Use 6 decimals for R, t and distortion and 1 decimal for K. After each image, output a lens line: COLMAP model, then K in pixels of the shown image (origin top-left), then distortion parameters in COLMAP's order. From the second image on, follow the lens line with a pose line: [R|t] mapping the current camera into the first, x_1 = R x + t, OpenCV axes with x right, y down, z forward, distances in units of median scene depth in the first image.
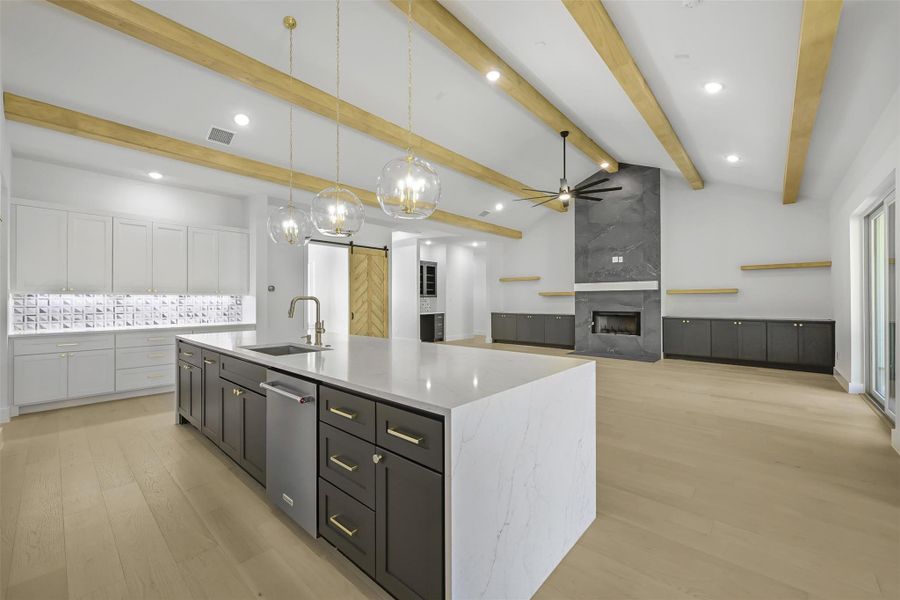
lens RADIAL K [[361.0, 0, 451.0], [0, 361.0, 300.0], [0, 0, 1]] dist [0.000206, 0.001449]
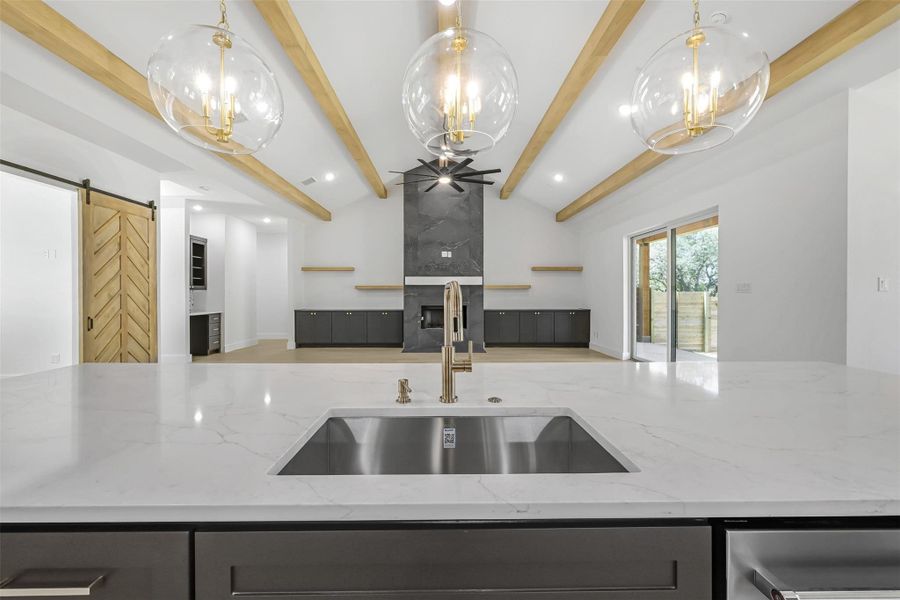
lens RADIAL K [[361.0, 0, 437.5], [0, 361.0, 295.0], [0, 0, 1]] dist [0.000206, 0.001449]
pose [[0.746820, 0.001006, 0.665025, -0.243642], [-0.002272, 0.999997, 0.001038, 0.001150], [-0.665022, -0.002287, 0.746820, 0.278389]]
